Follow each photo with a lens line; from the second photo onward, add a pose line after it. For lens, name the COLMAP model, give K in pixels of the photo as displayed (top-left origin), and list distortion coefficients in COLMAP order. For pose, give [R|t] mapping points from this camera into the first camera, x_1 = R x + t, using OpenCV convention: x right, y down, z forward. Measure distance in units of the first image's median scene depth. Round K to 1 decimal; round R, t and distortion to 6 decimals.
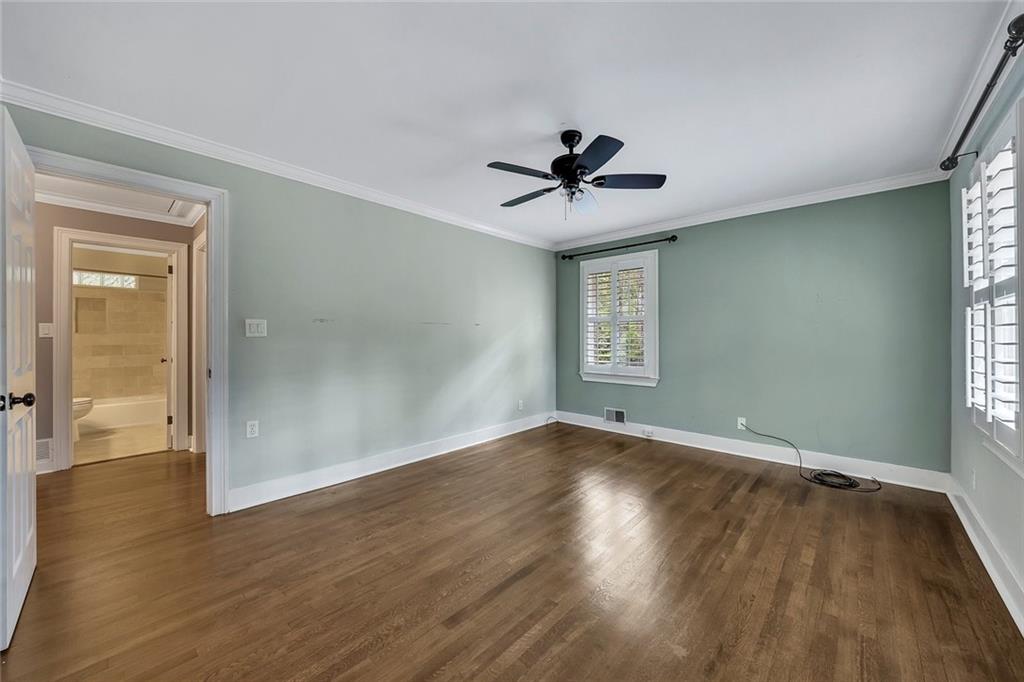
lens RADIAL K [[391.6, 0, 512.0], [0, 391.6, 341.0], [0, 0, 1]] dist [0.000506, 0.000077]
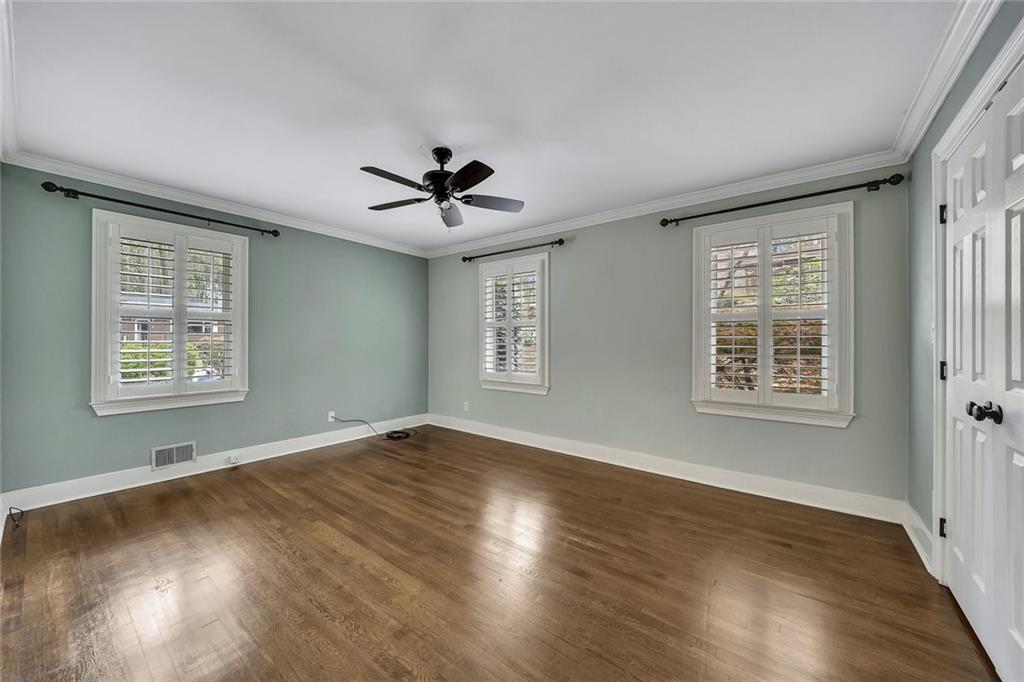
lens RADIAL K [[376.0, 0, 512.8], [0, 376.0, 345.9], [0, 0, 1]] dist [0.000954, -0.000011]
pose [[-0.087592, -0.009896, 0.996107, -0.822828], [0.011917, 0.999869, 0.010981, -0.003023], [-0.996085, 0.012832, -0.087463, 0.835797]]
